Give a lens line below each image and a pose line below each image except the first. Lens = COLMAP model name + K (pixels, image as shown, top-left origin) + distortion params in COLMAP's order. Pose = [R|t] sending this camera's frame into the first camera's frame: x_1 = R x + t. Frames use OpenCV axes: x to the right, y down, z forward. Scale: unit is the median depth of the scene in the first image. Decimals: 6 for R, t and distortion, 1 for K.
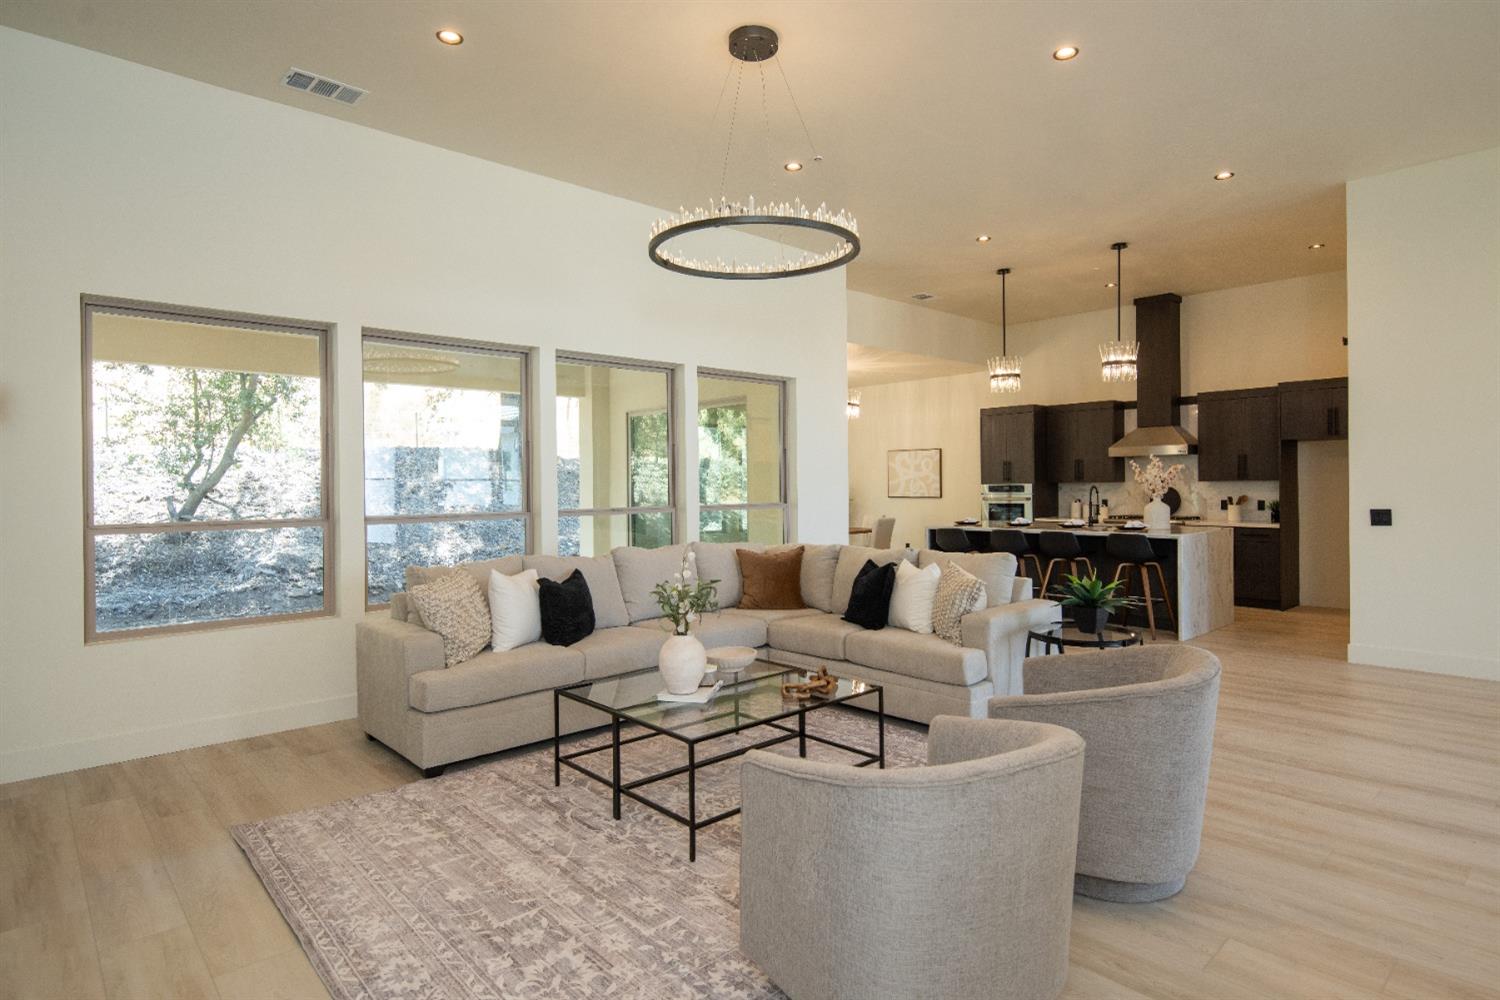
lens RADIAL K [[874.6, 0, 750.0], [0, 874.6, 500.0], [0, 0, 1]] dist [0.006467, 0.001559]
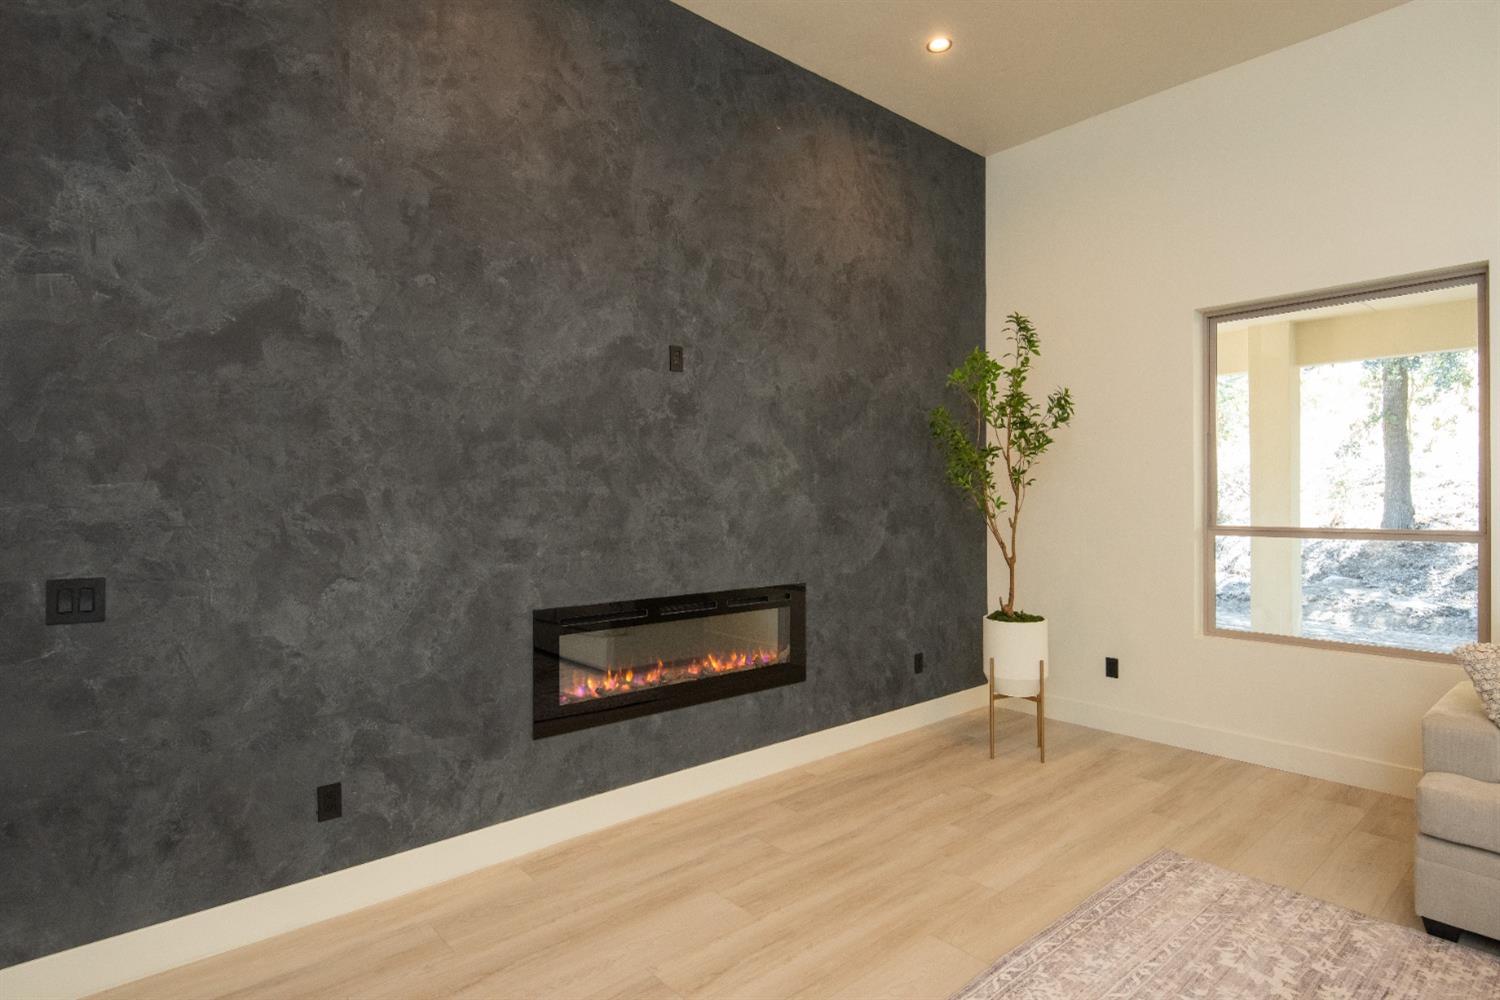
lens RADIAL K [[794.2, 0, 750.0], [0, 794.2, 500.0], [0, 0, 1]] dist [0.000526, -0.001822]
pose [[-0.060258, 0.013326, -0.998094, 0.253414], [-0.008758, 0.999865, 0.013878, -0.011194], [0.998144, 0.009578, -0.060133, 0.526724]]
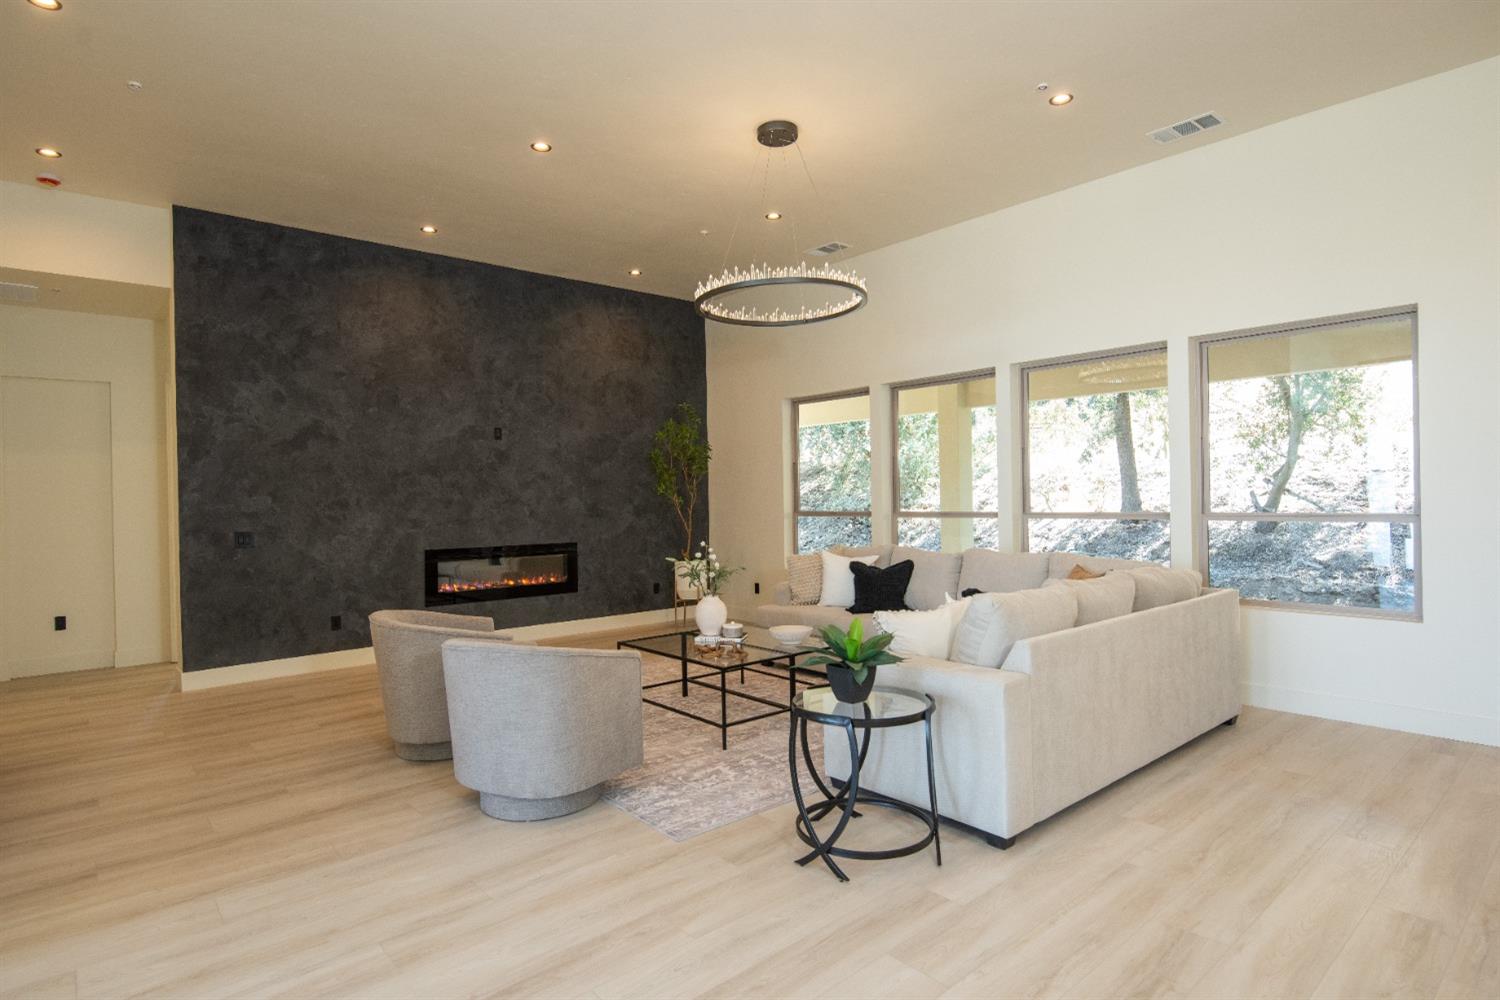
lens RADIAL K [[794.2, 0, 750.0], [0, 794.2, 500.0], [0, 0, 1]] dist [0.000526, -0.001822]
pose [[-0.065527, 0.014829, -0.997741, 1.267781], [0.003243, 0.999887, 0.014648, -0.026759], [0.997846, -0.002276, -0.065567, 1.145609]]
